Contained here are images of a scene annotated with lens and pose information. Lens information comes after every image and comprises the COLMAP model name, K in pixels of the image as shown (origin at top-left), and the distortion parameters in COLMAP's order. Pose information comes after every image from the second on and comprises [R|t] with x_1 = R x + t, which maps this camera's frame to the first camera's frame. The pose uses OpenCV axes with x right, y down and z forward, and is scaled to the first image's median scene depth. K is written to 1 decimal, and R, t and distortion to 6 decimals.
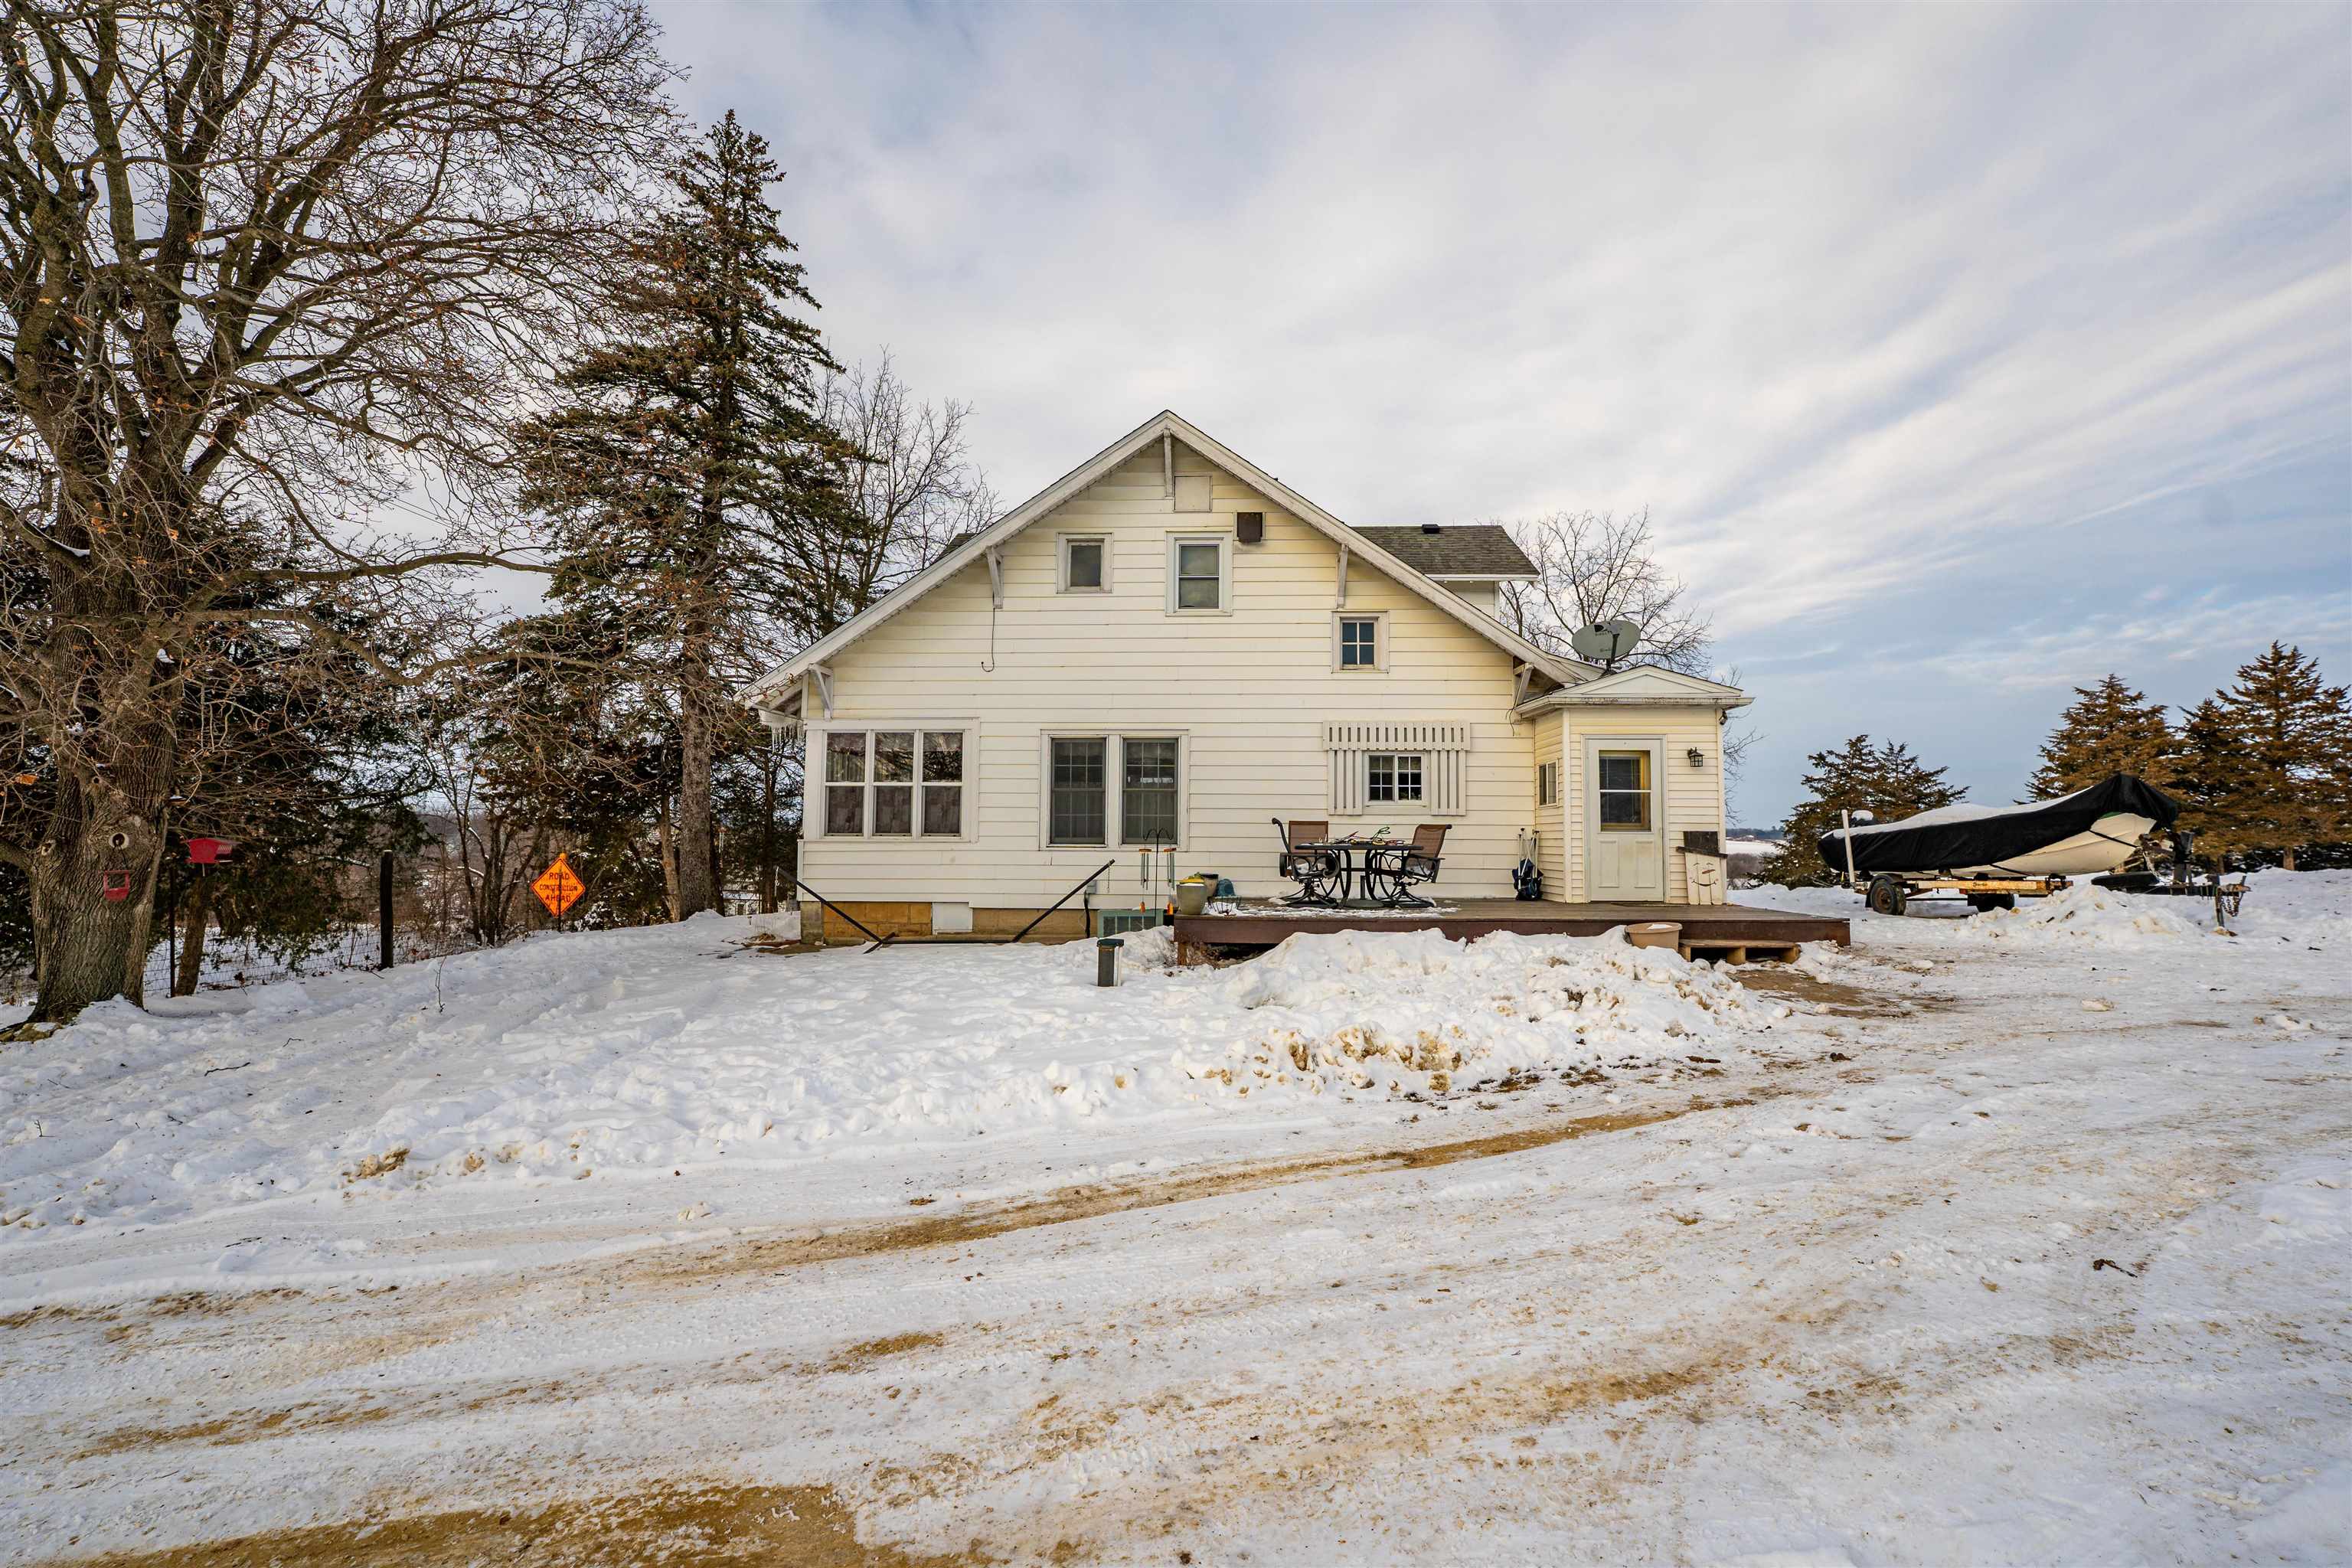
lens RADIAL K [[946.9, 0, 1182.3], [0, 946.9, 779.3], [0, 0, 1]] dist [-0.000178, 0.000124]
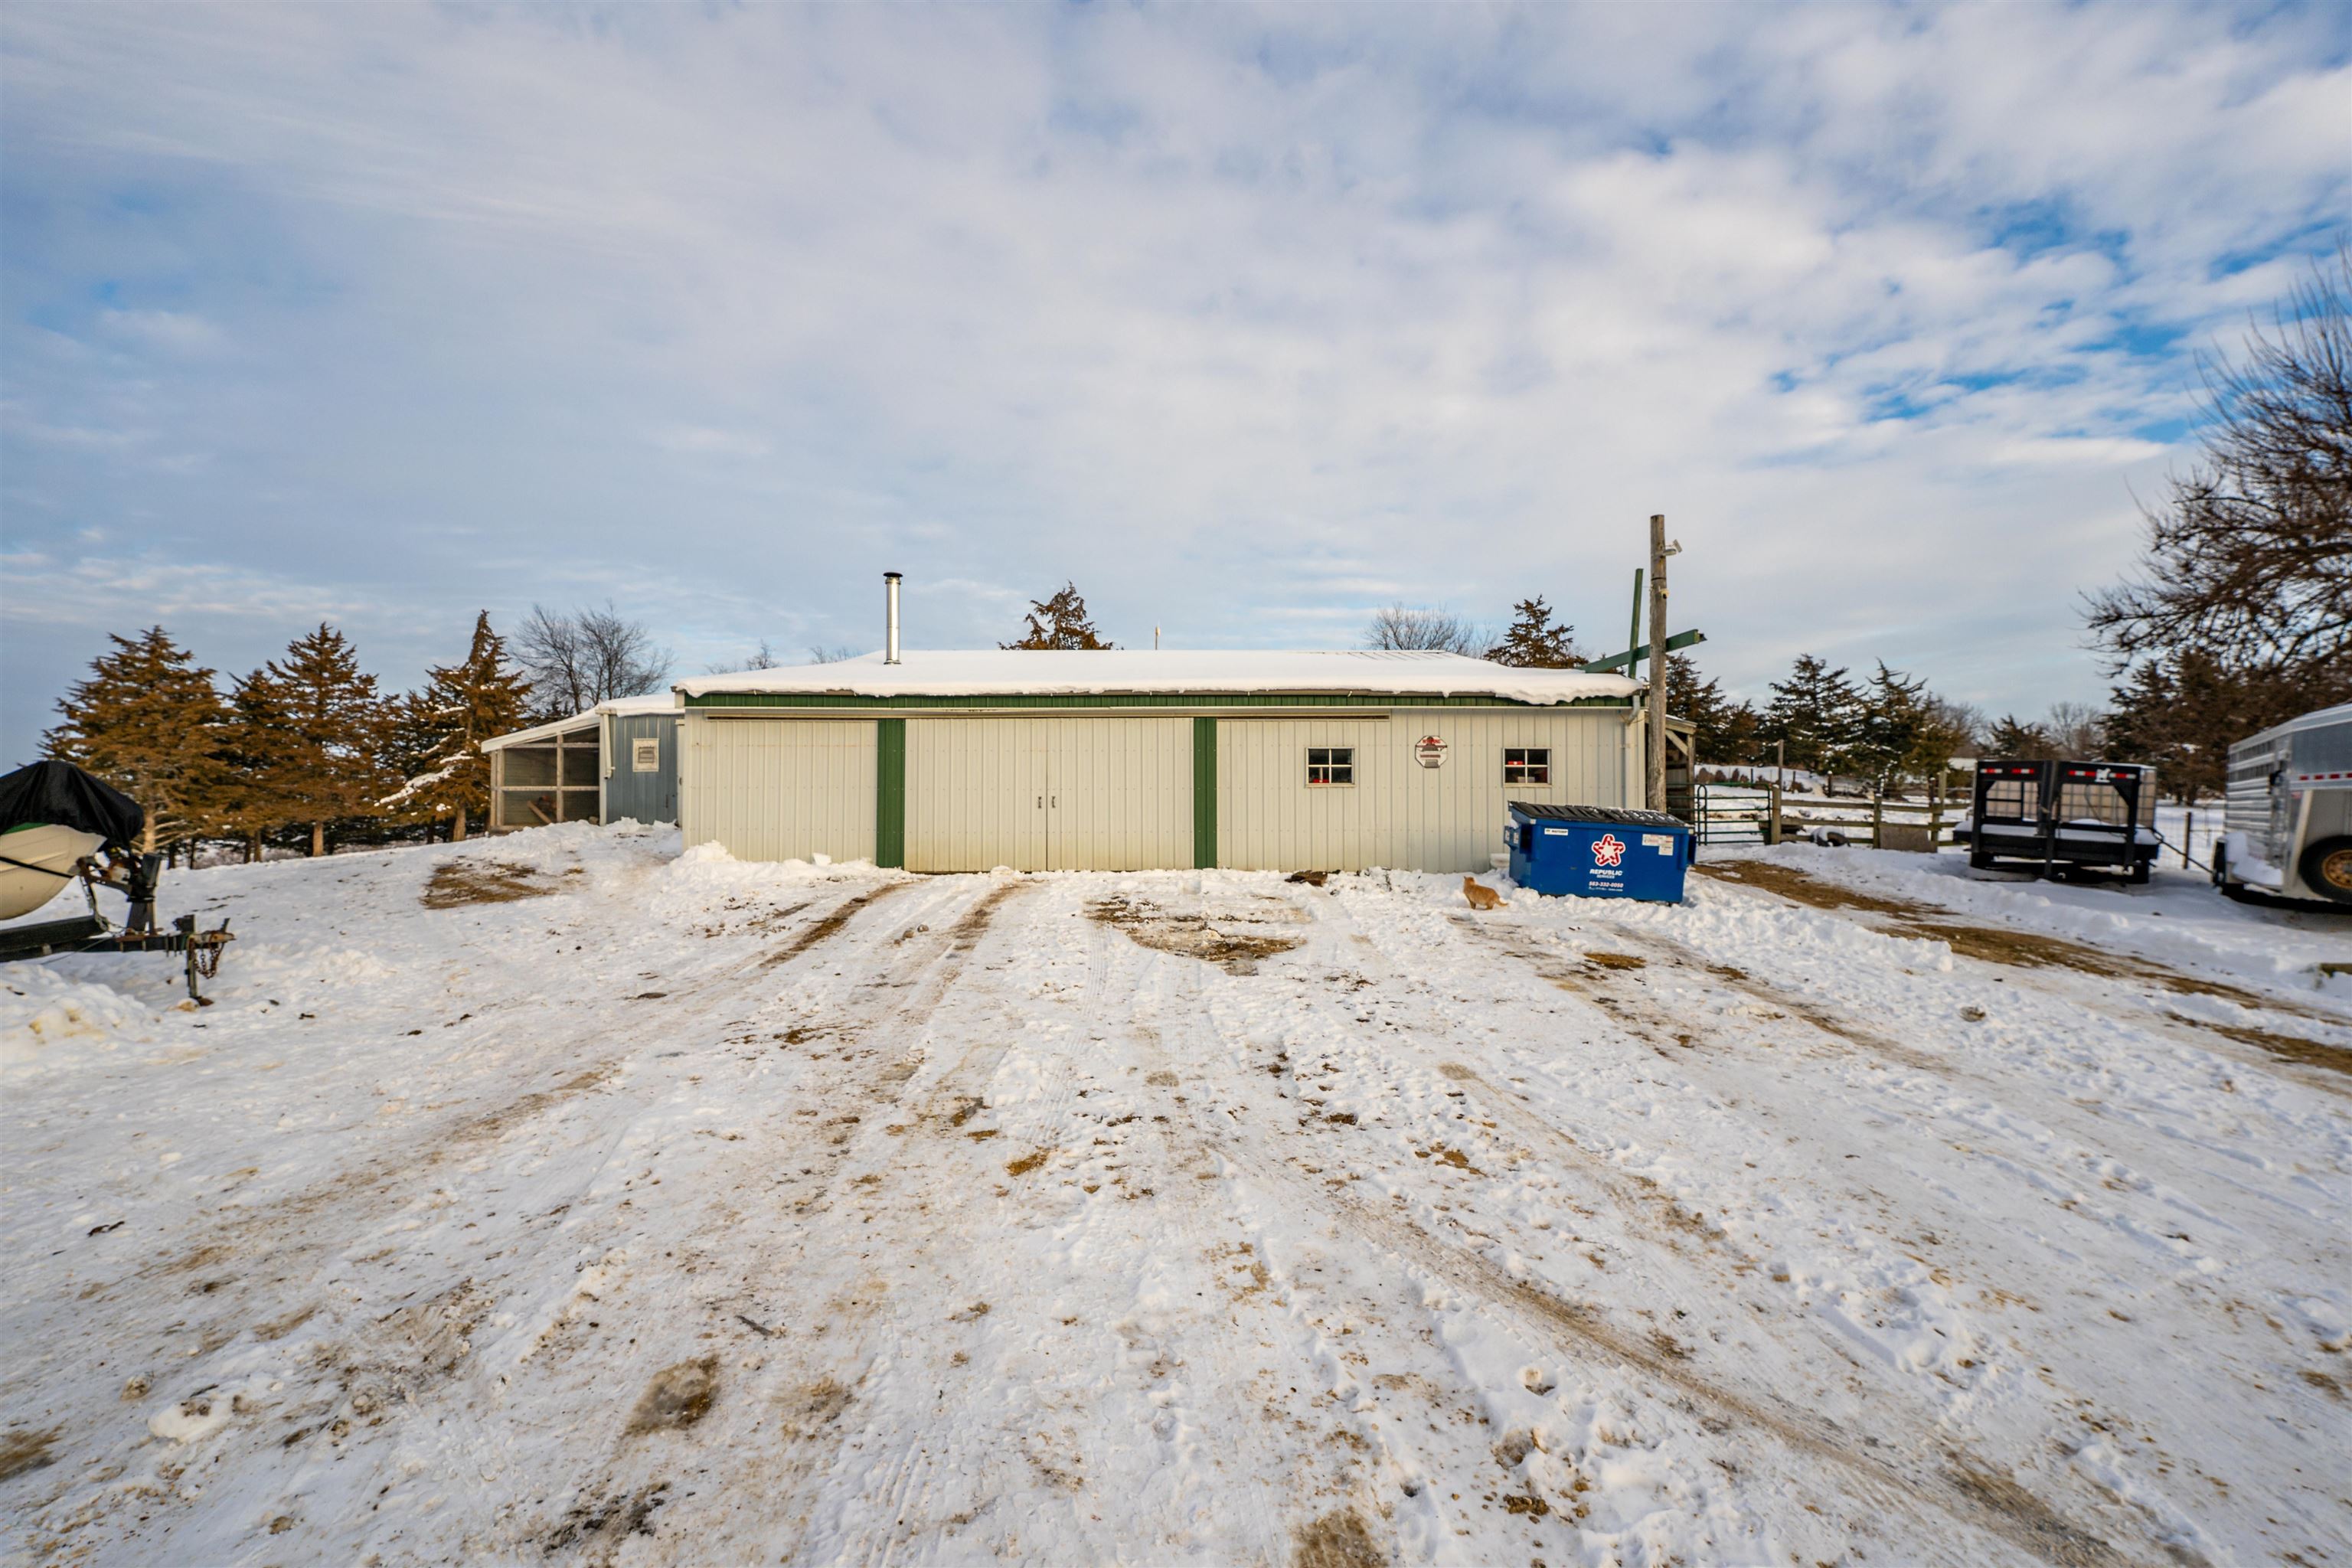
lens RADIAL K [[946.9, 0, 1181.3], [0, 946.9, 785.7], [0, 0, 1]] dist [-0.000178, 0.000124]
pose [[-0.026025, 0.016286, 0.999529, 0.089995], [-0.060371, 0.998017, -0.017833, -0.005221], [-0.997837, -0.060806, -0.024990, 0.071982]]
